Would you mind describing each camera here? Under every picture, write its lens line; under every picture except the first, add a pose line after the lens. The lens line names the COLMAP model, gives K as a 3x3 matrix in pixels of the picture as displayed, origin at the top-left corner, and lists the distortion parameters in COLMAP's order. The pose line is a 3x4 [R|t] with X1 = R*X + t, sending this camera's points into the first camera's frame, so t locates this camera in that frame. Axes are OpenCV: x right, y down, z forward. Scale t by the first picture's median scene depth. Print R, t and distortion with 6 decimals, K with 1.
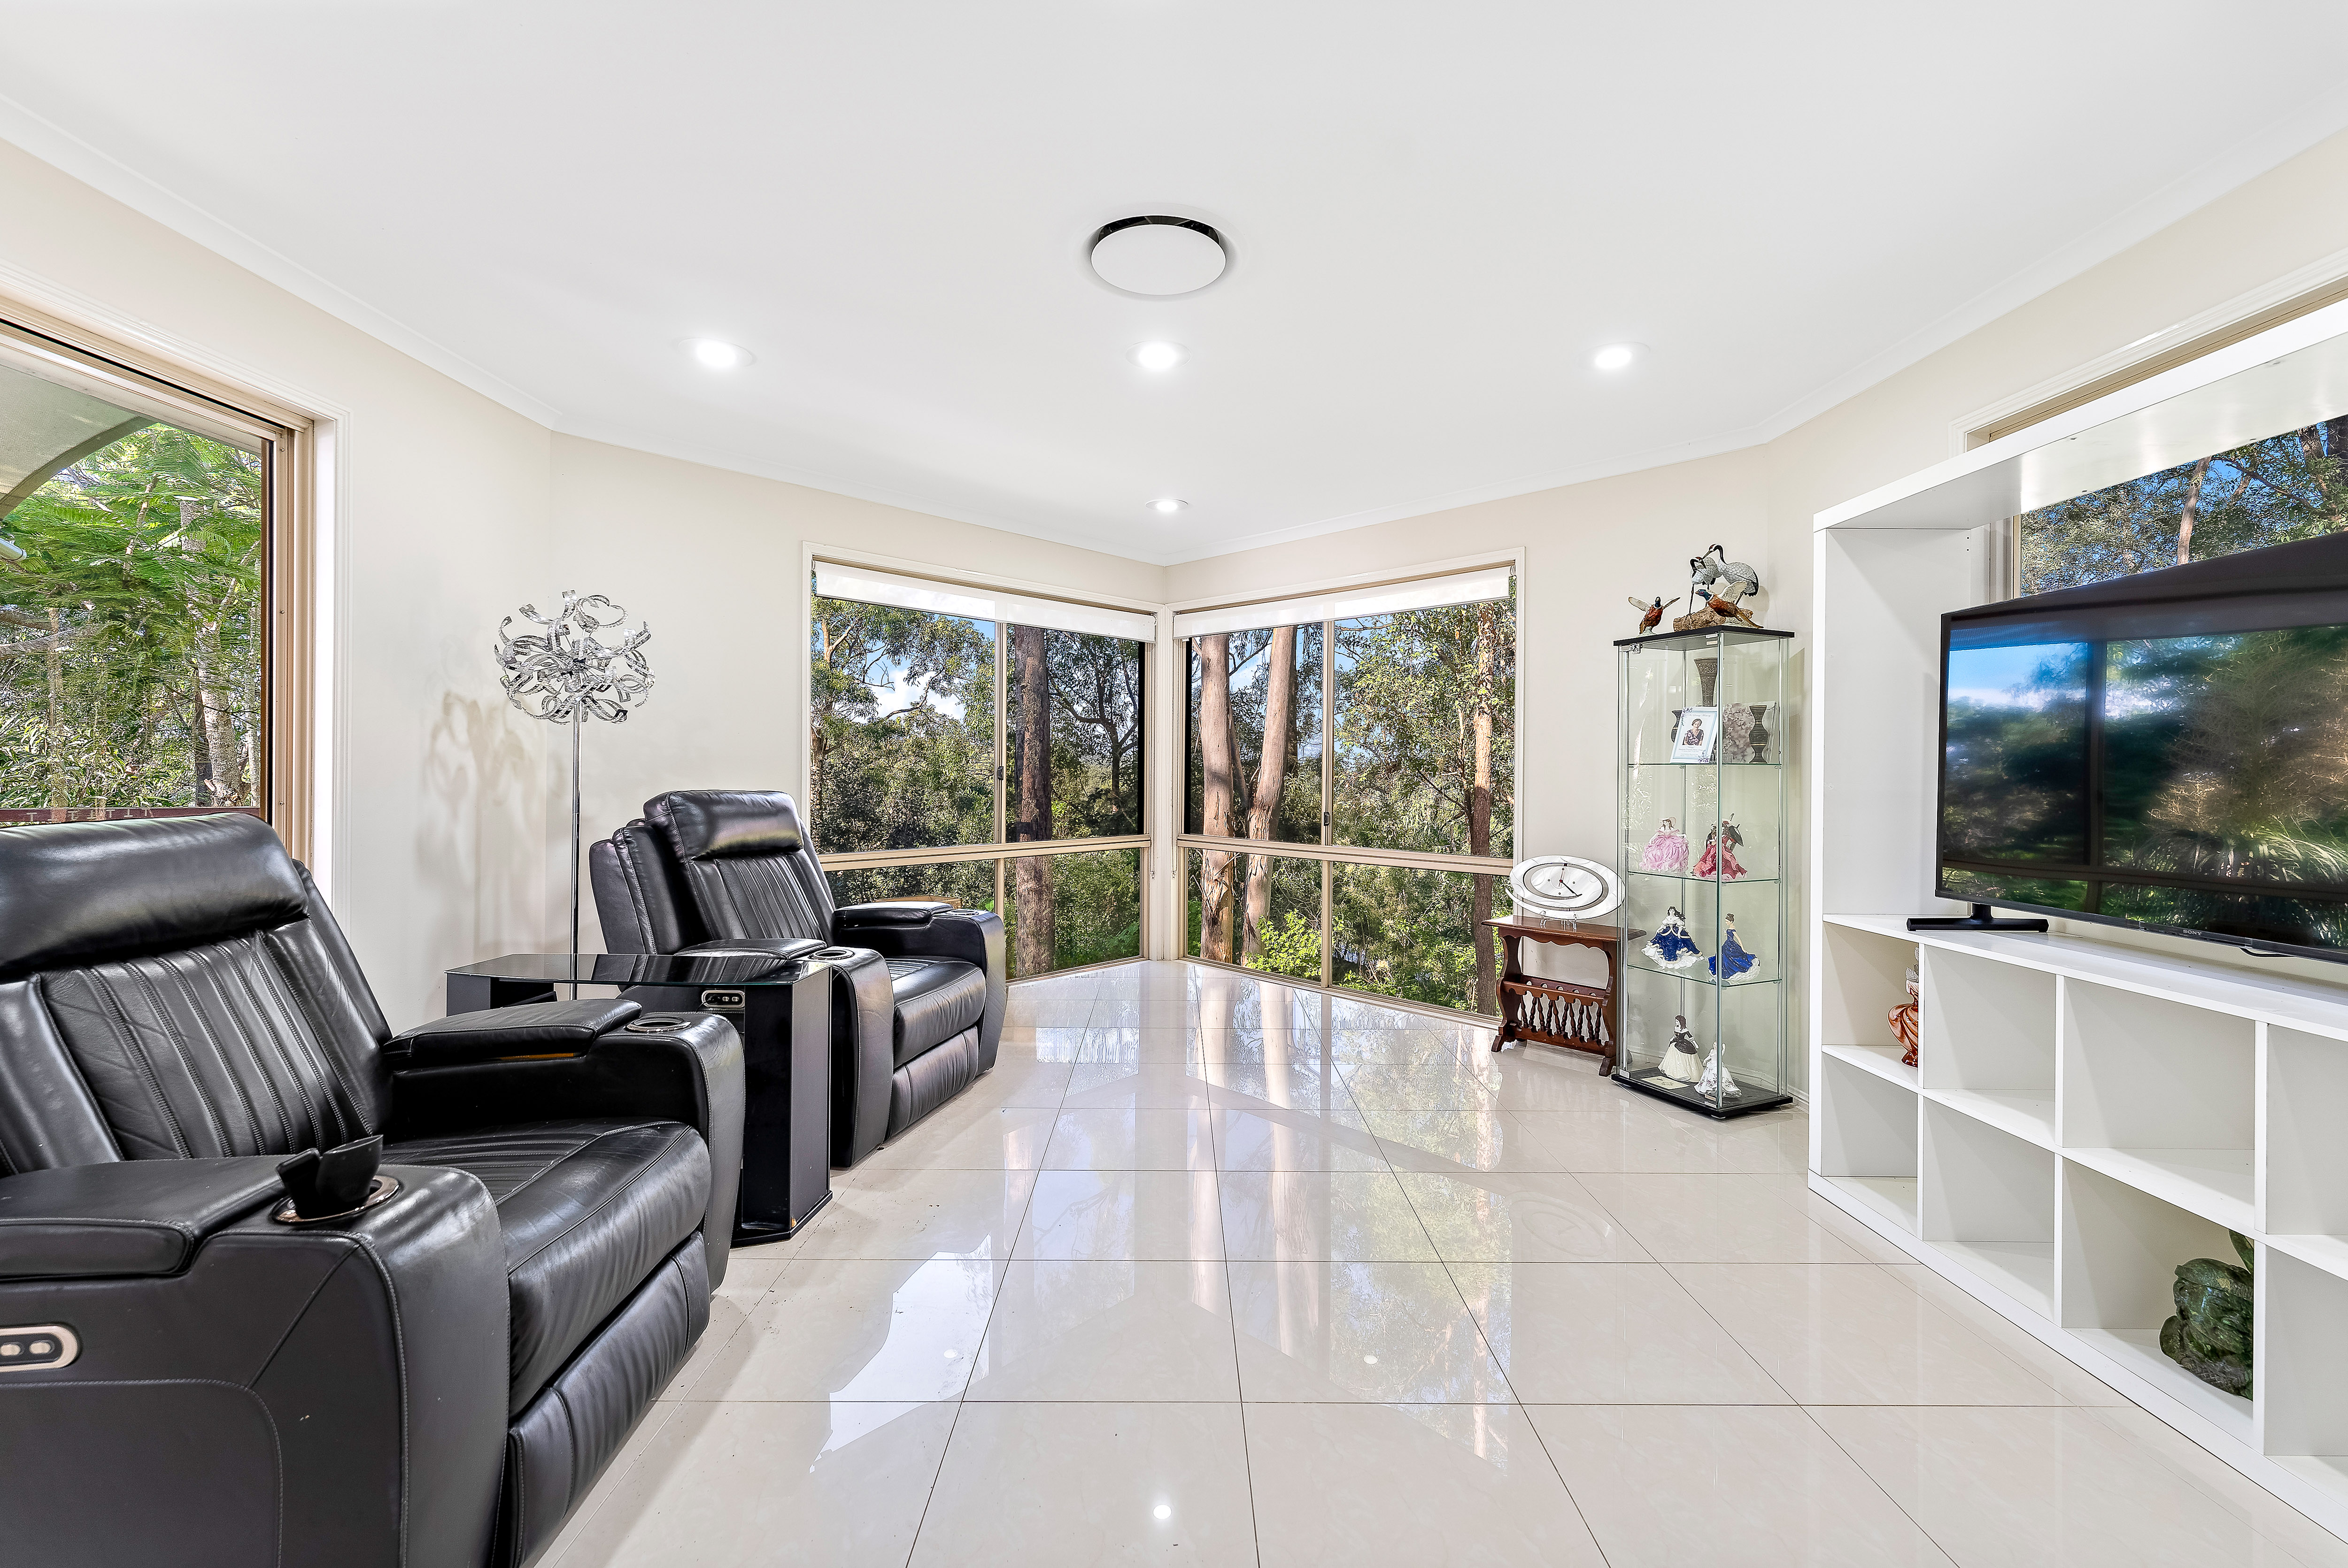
lens RADIAL K [[965.8, 0, 1165.9], [0, 965.8, 770.6], [0, 0, 1]] dist [-0.003197, -0.001950]
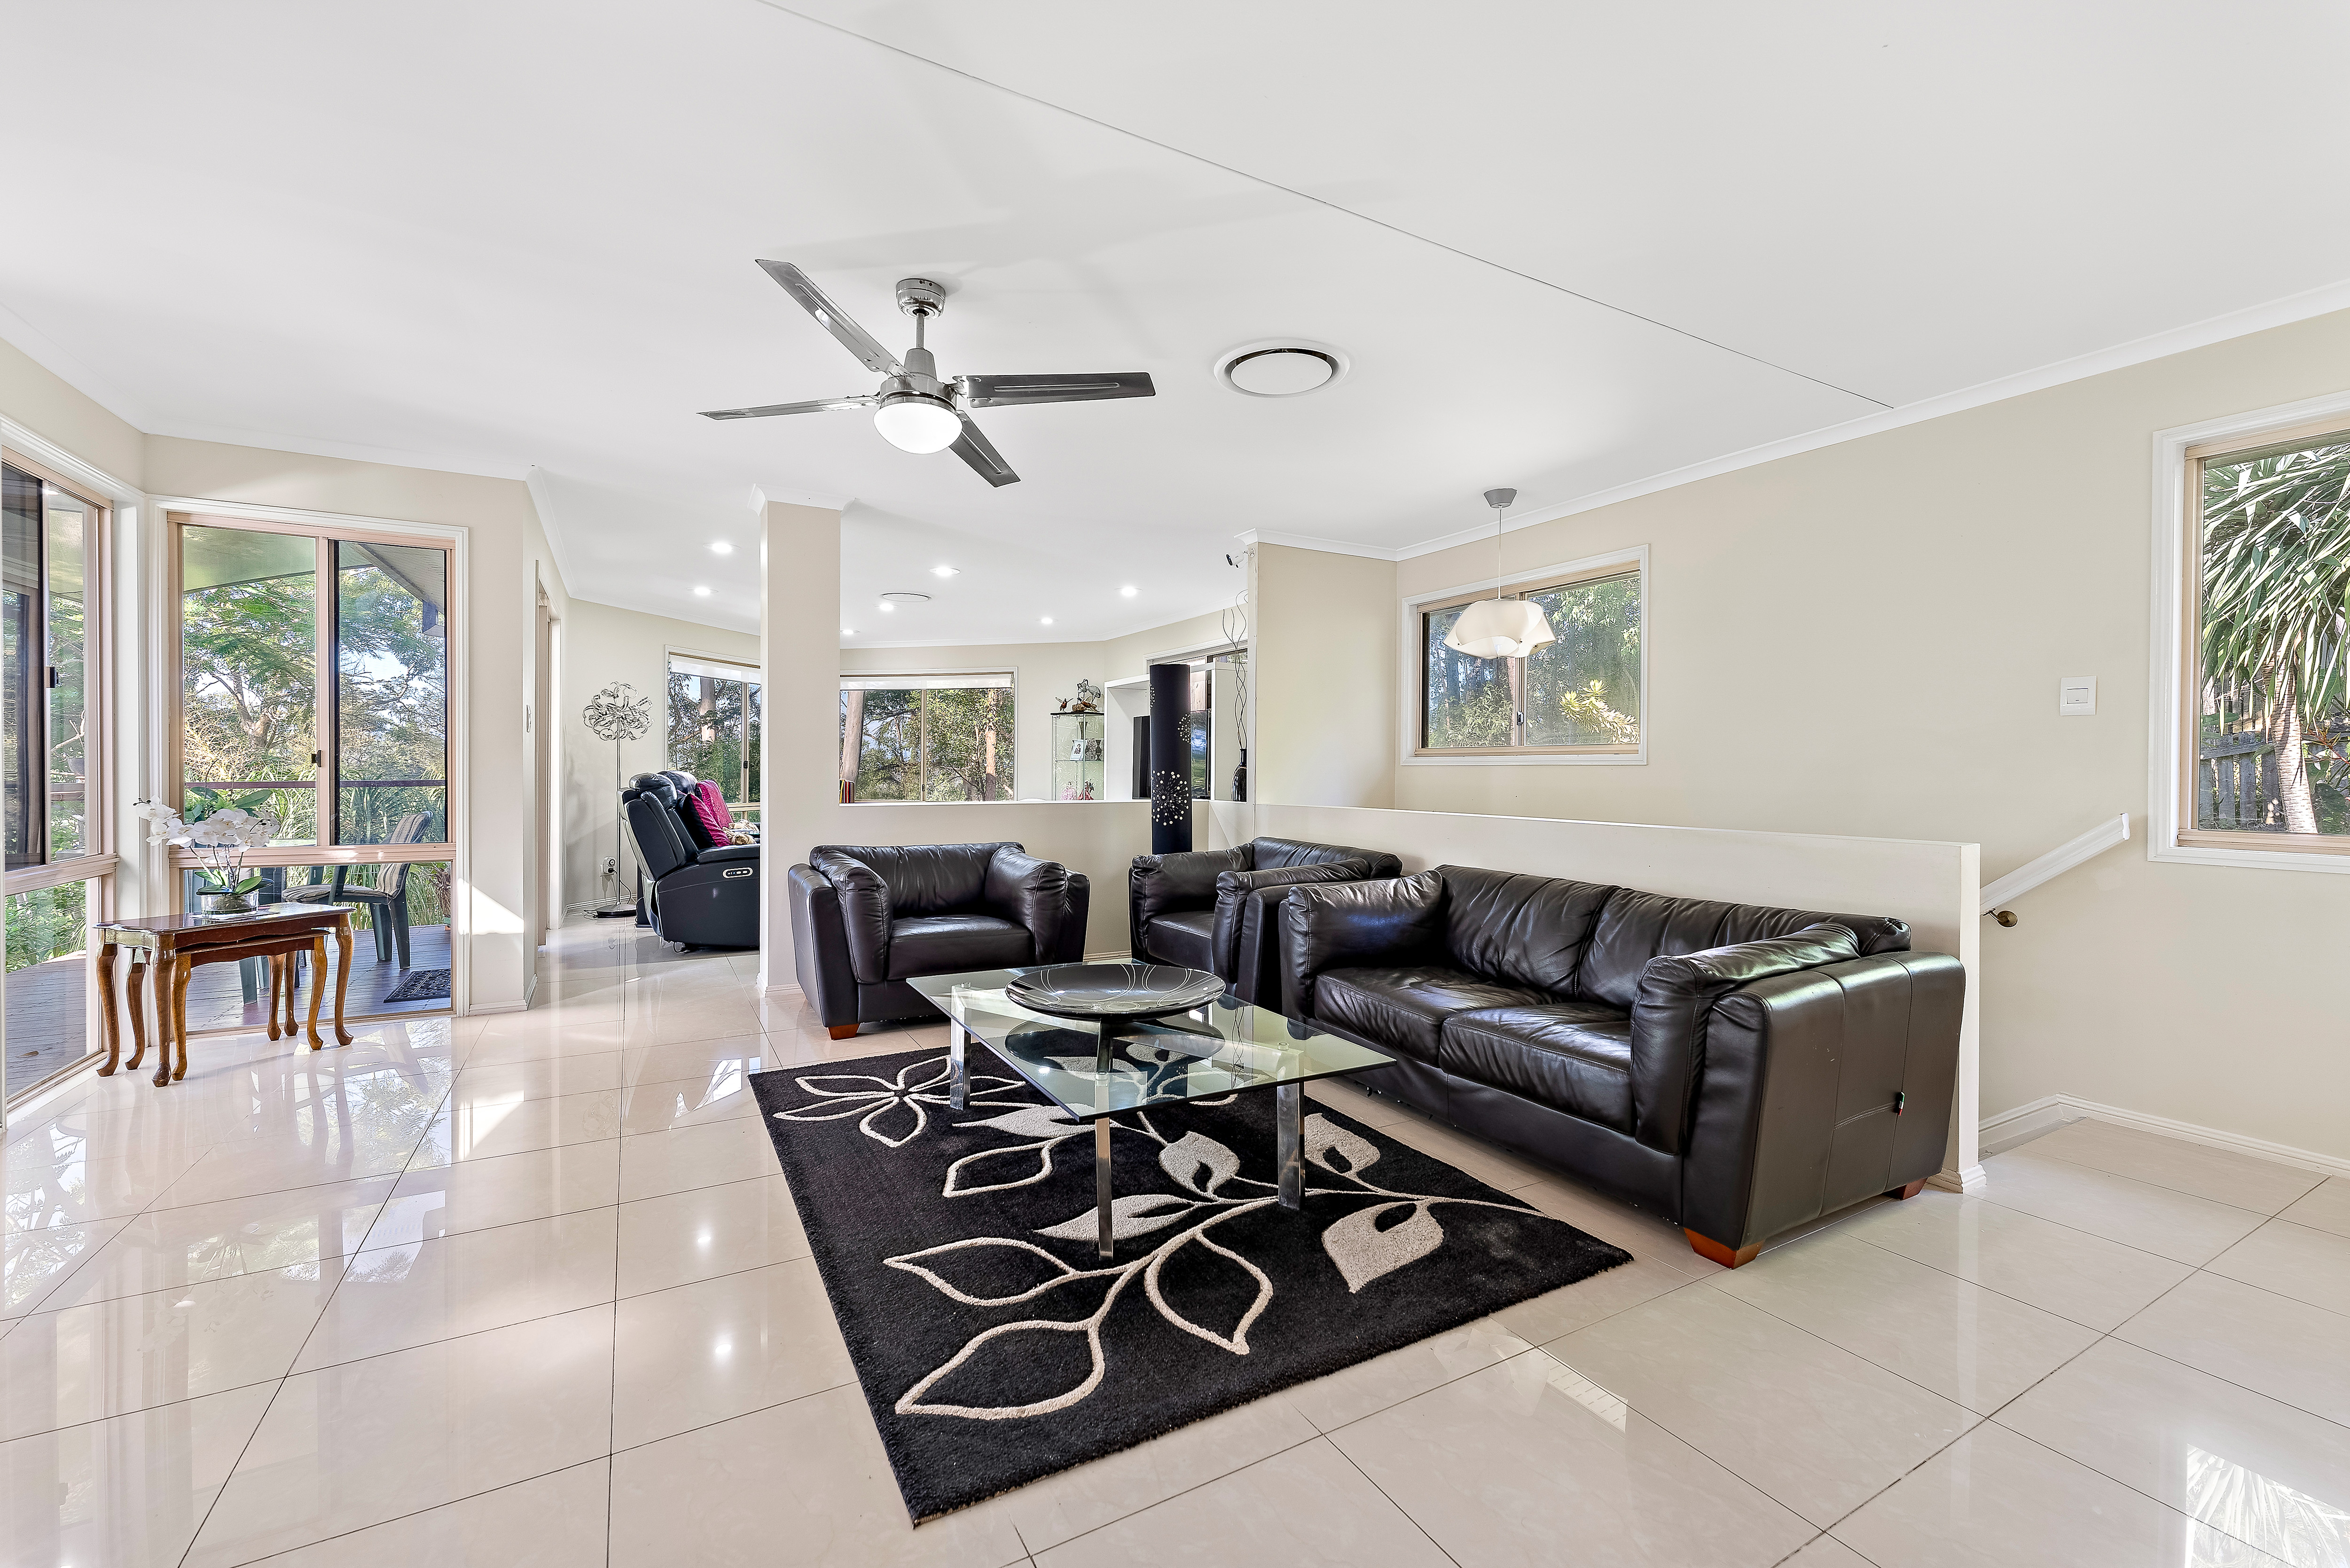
lens RADIAL K [[966.8, 0, 1170.3], [0, 966.8, 774.5], [0, 0, 1]] dist [-0.003197, -0.001950]
pose [[0.867320, -0.005149, 0.497724, -0.325949], [0.002181, 0.999976, 0.006544, 0.009566], [-0.497746, -0.004590, 0.867311, -0.833671]]
